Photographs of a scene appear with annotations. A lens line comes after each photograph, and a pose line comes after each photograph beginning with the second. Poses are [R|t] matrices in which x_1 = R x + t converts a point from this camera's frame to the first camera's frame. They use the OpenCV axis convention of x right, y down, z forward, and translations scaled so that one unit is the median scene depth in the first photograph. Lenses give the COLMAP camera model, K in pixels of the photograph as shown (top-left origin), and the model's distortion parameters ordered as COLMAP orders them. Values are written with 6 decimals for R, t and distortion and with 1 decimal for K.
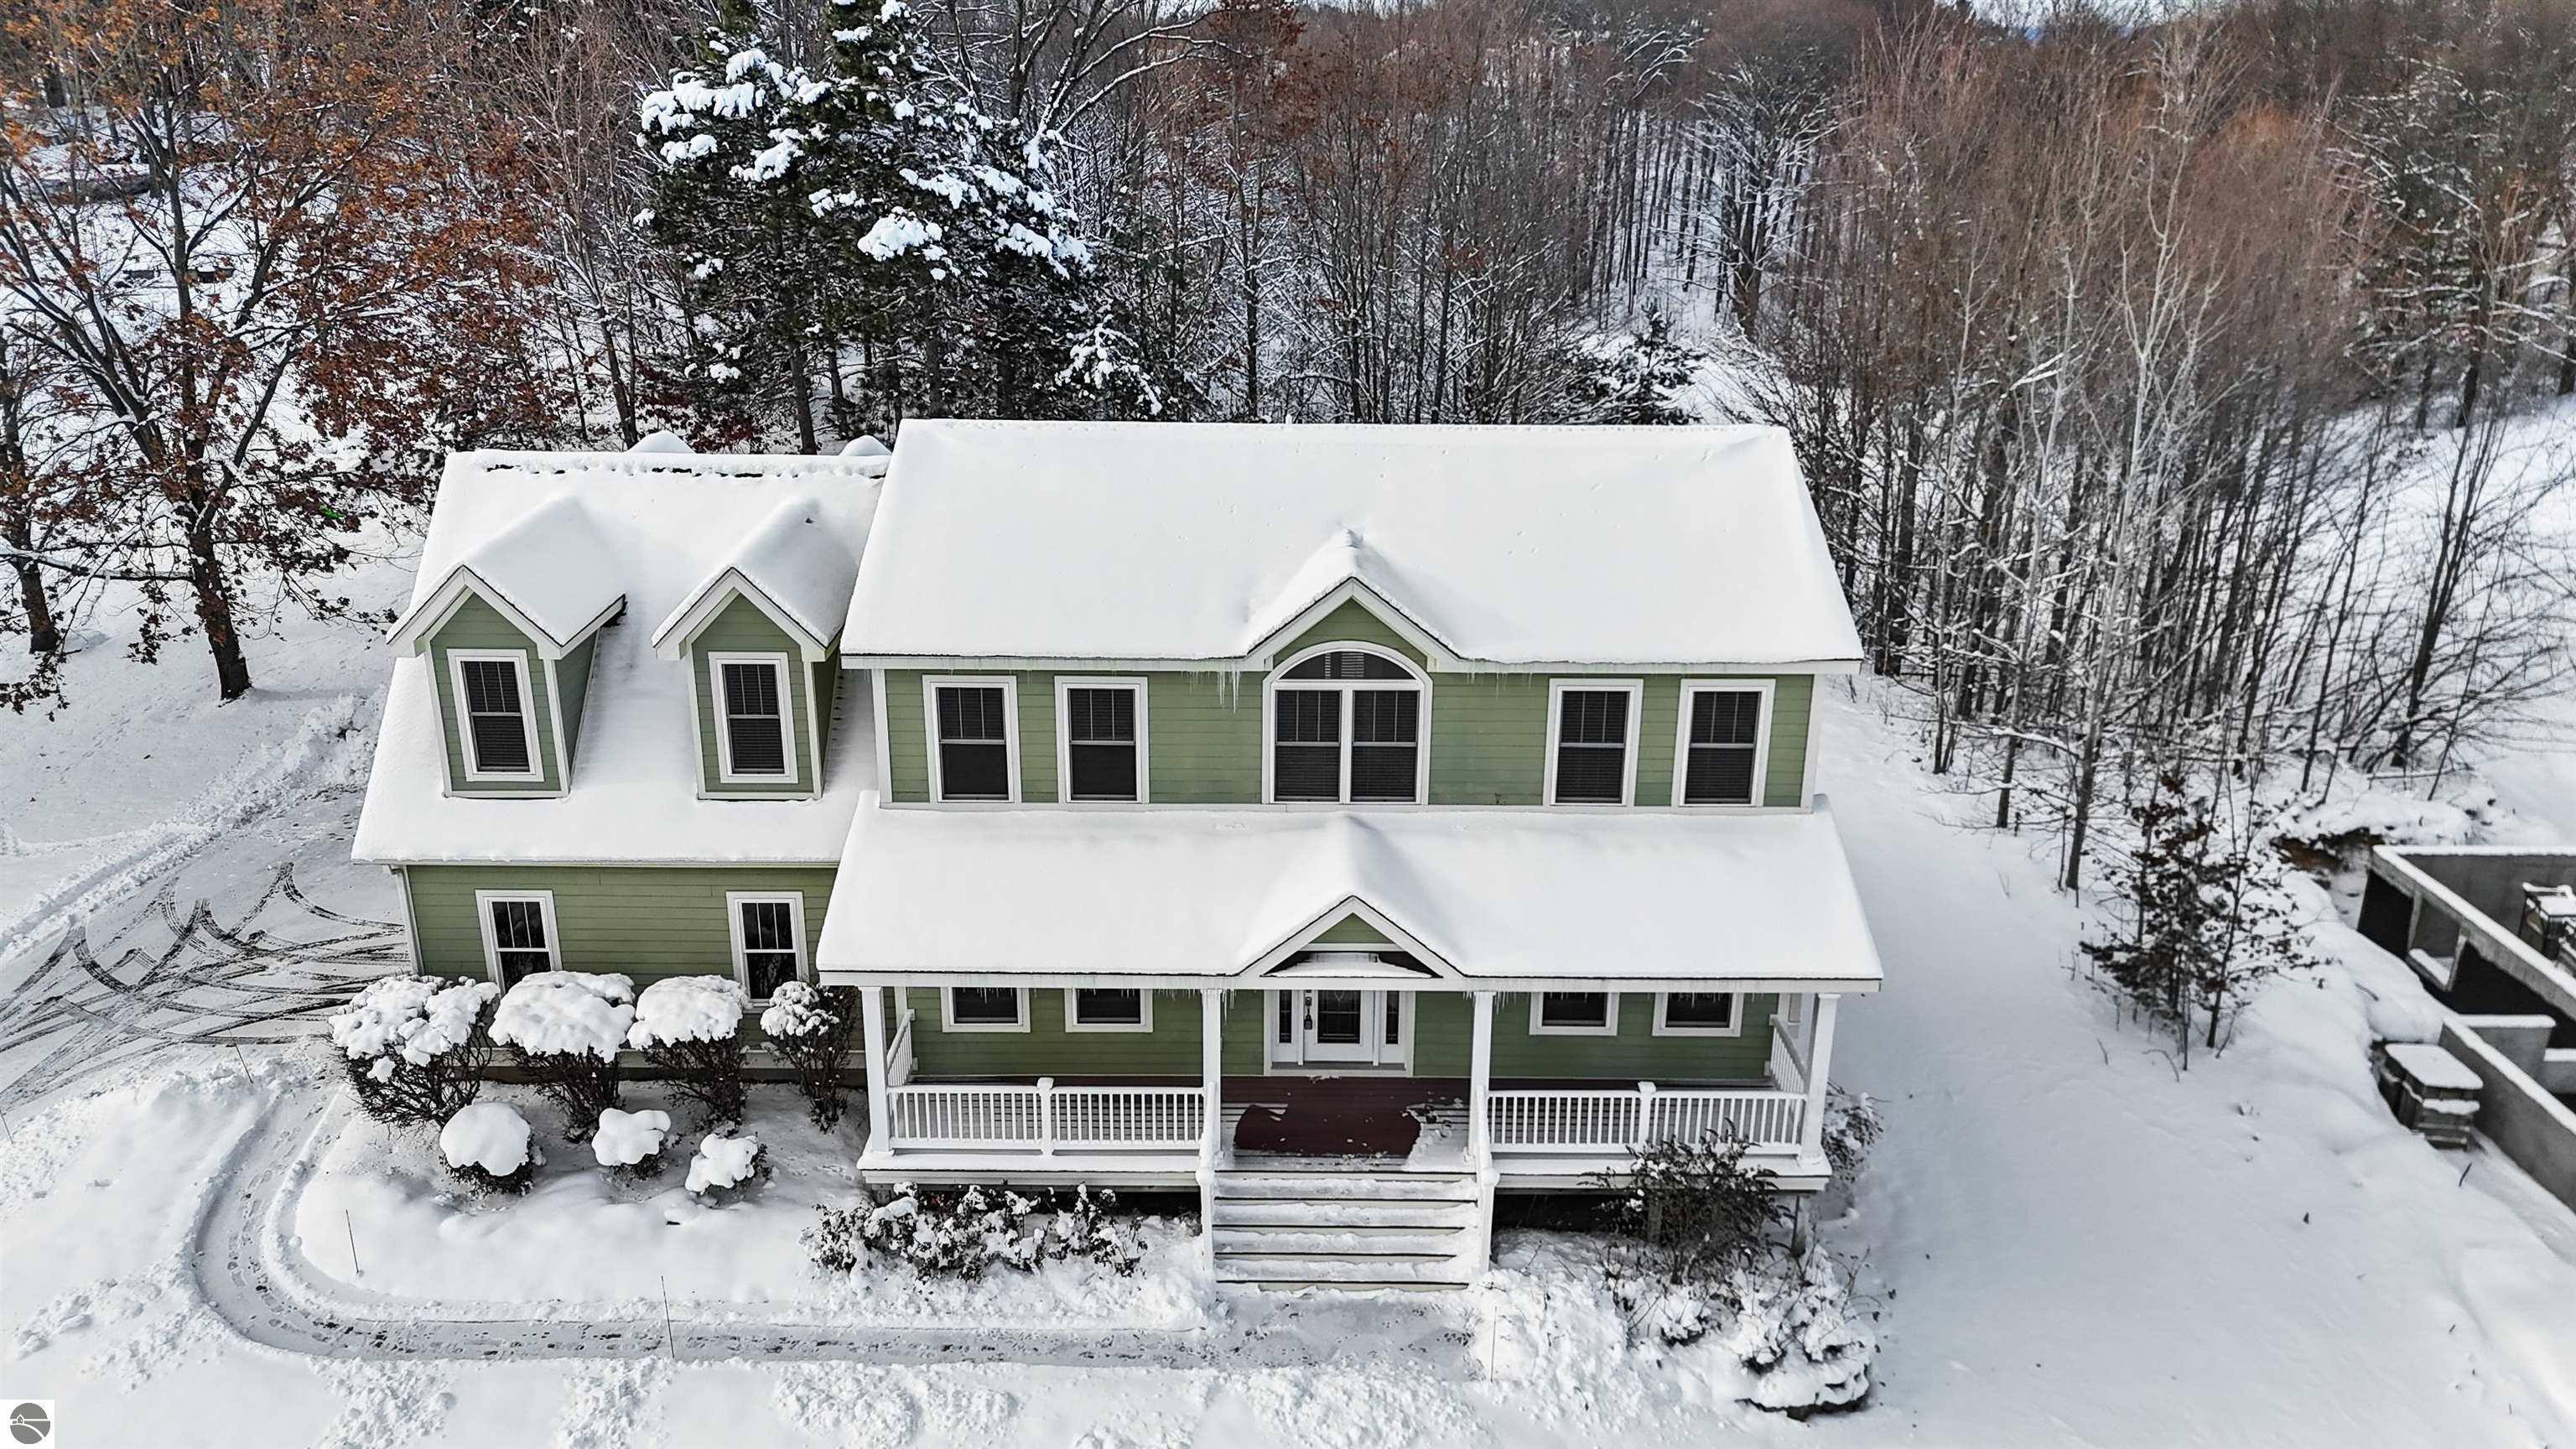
lens RADIAL K [[1893.7, 0, 1277.4], [0, 1893.7, 711.3], [0, 0, 1]] dist [0.092930, -0.084154]
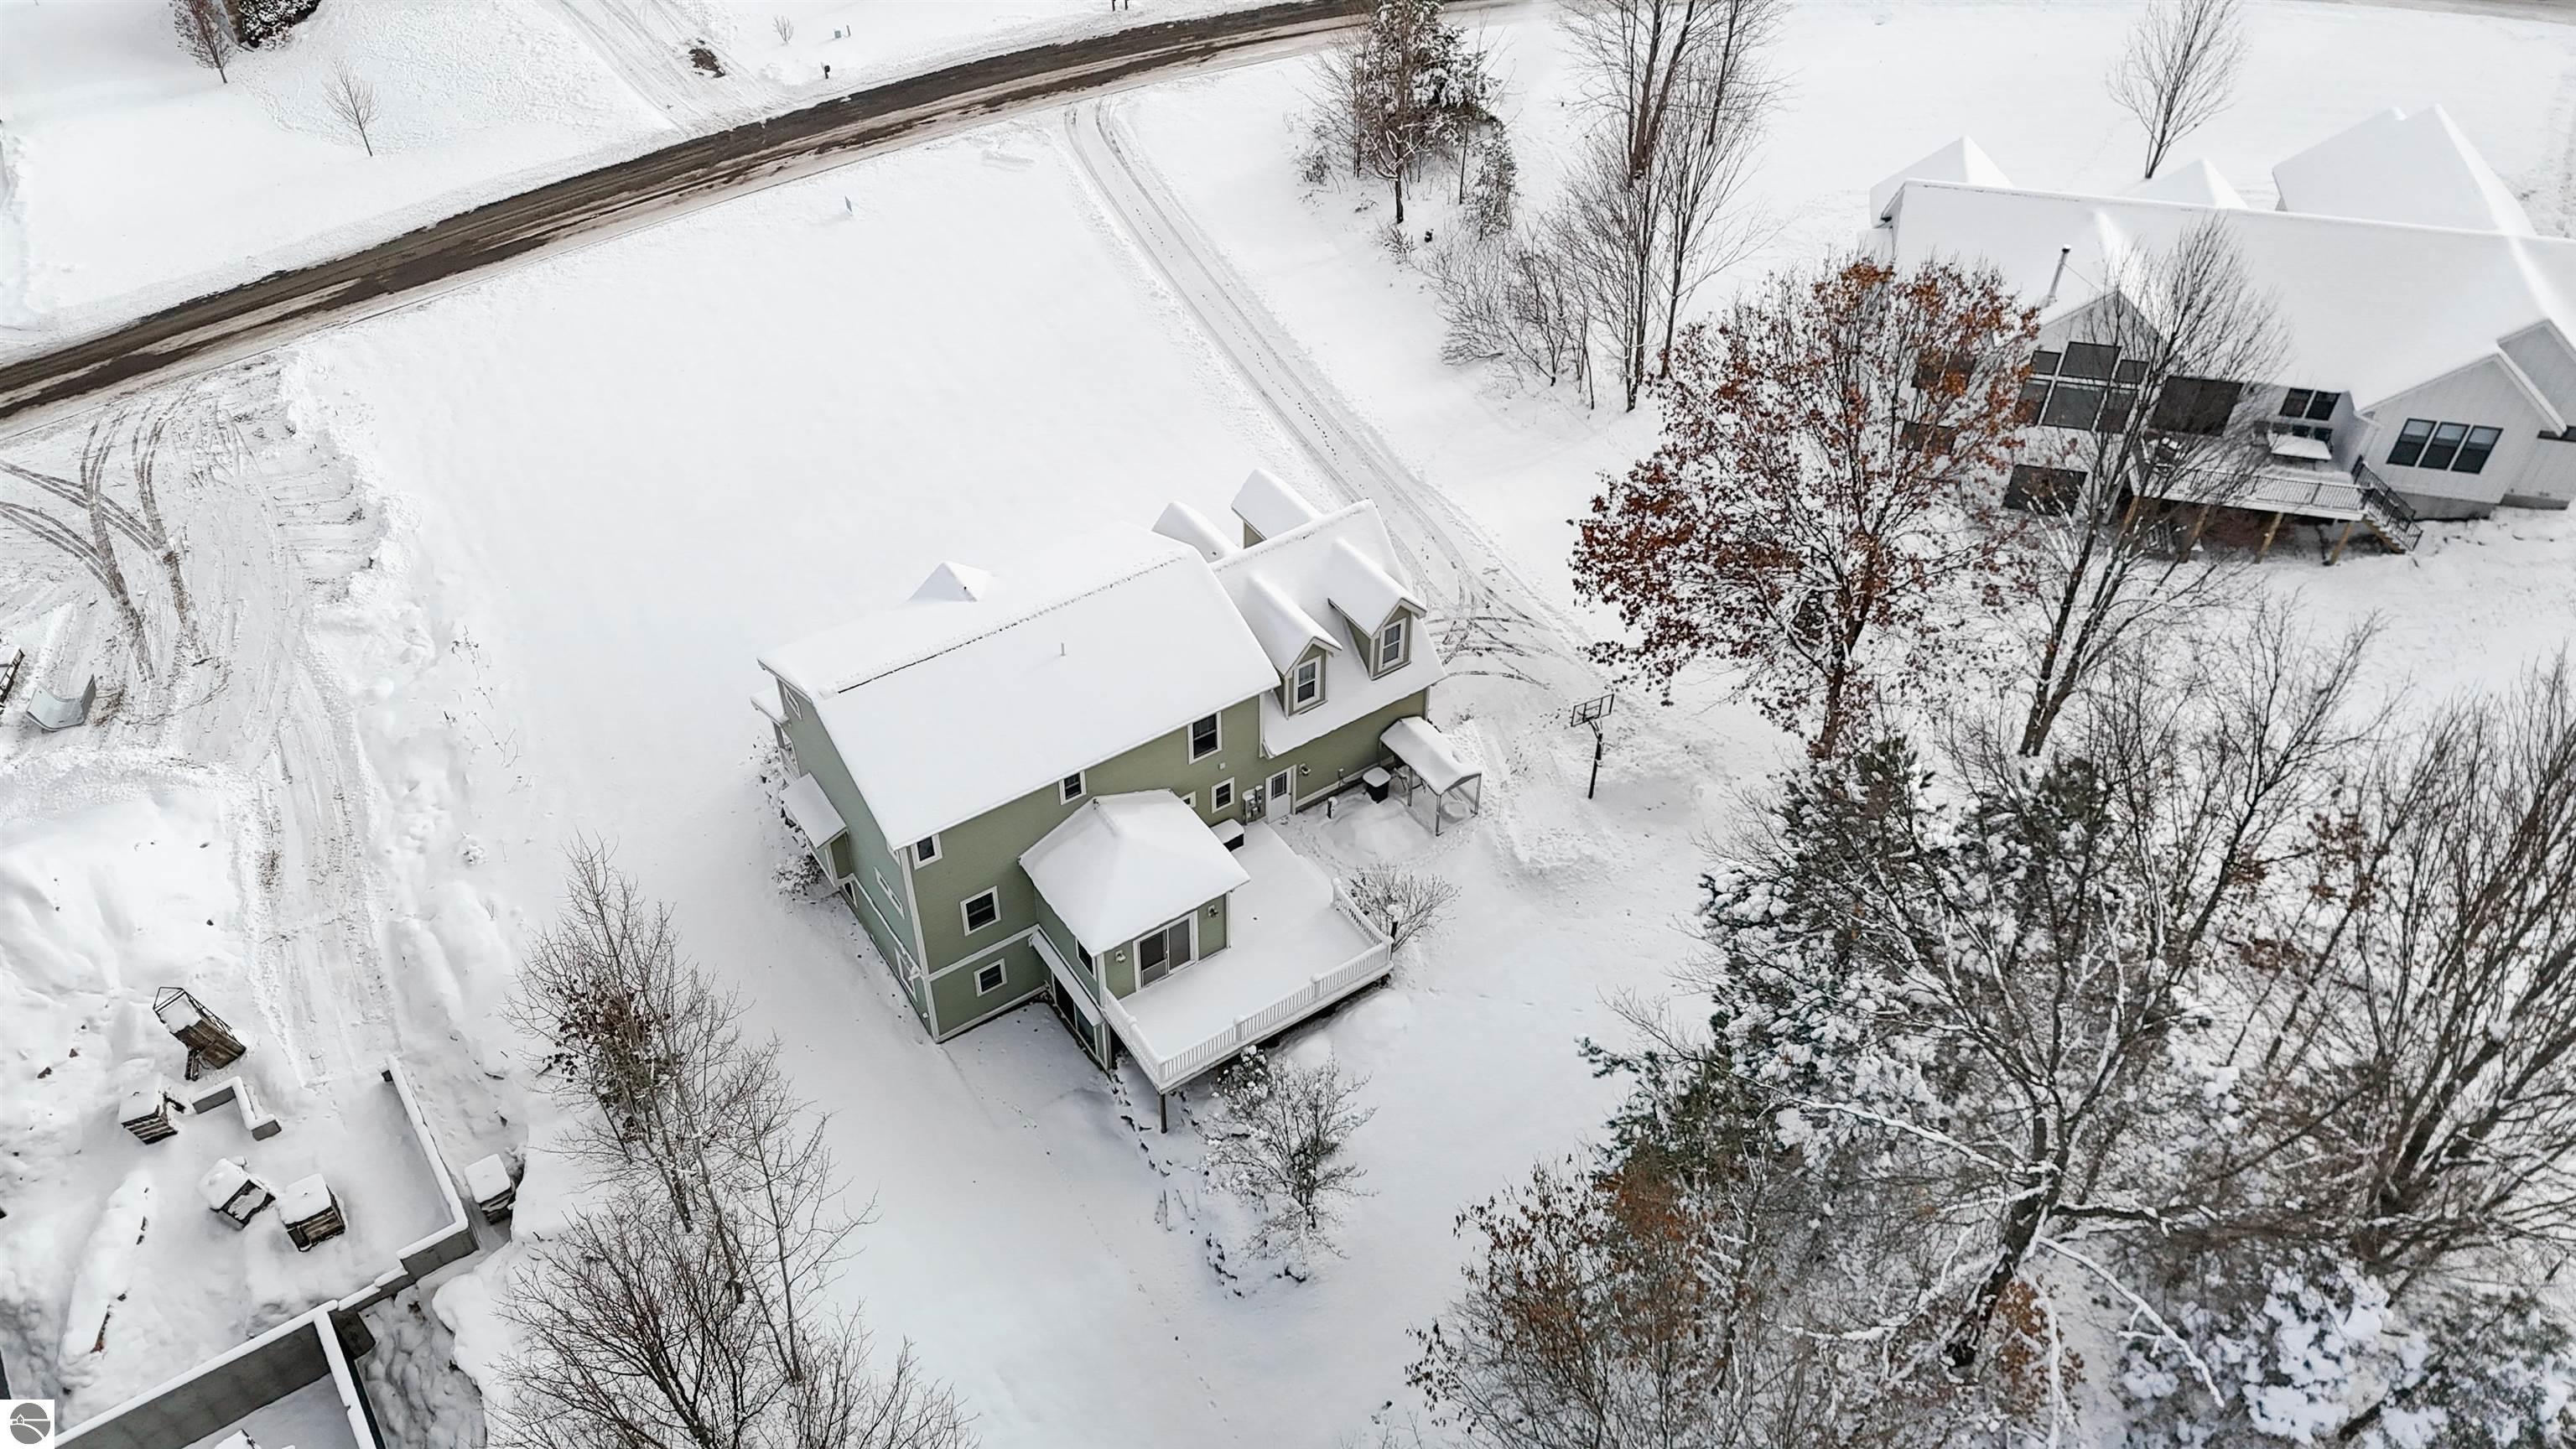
lens RADIAL K [[1893.7, 0, 1277.4], [0, 1893.7, 711.3], [0, 0, 1]] dist [0.092930, -0.084154]
pose [[-0.828543, 0.370259, -0.420029, 0.780320], [-0.198407, 0.507338, 0.838596, -2.108457], [0.523594, 0.778150, -0.346890, 2.176087]]
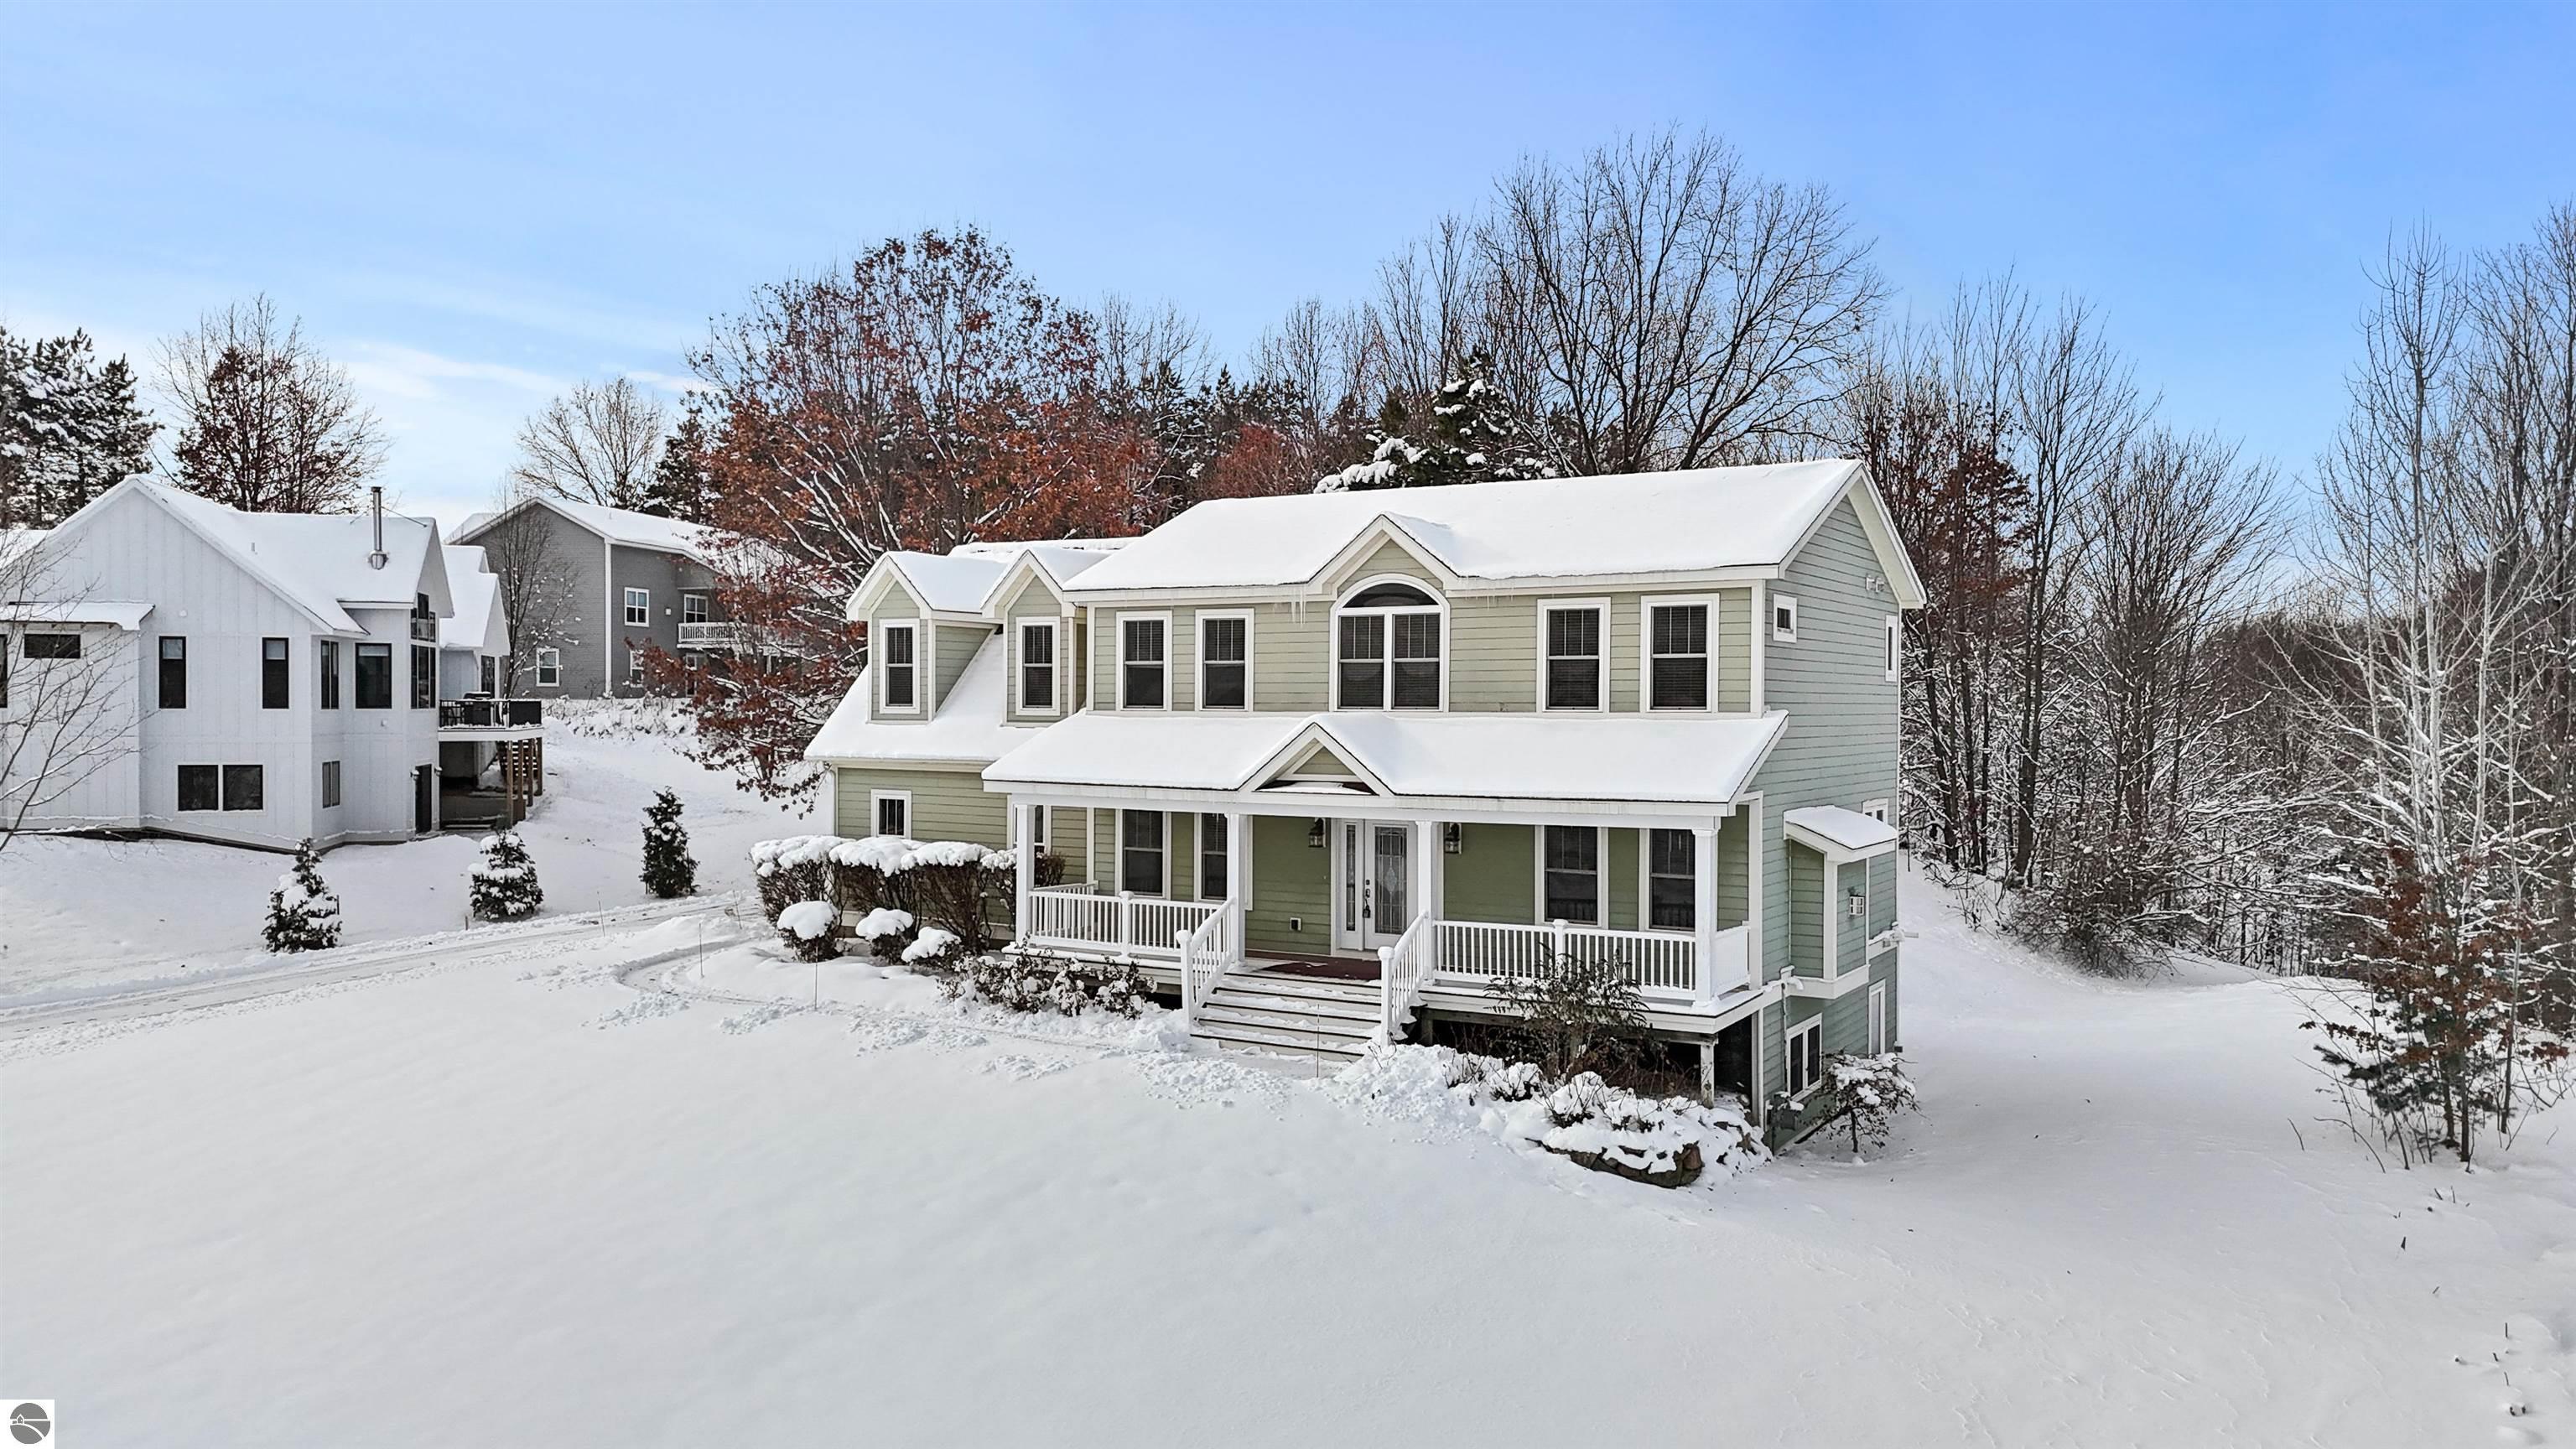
lens RADIAL K [[1893.7, 0, 1277.4], [0, 1893.7, 711.3], [0, 0, 1]] dist [0.092930, -0.084154]
pose [[0.862913, 0.000592, -0.505352, 0.605394], [-0.169247, 0.942588, -0.287893, 0.421774], [0.476169, 0.333956, 0.813472, -0.044673]]
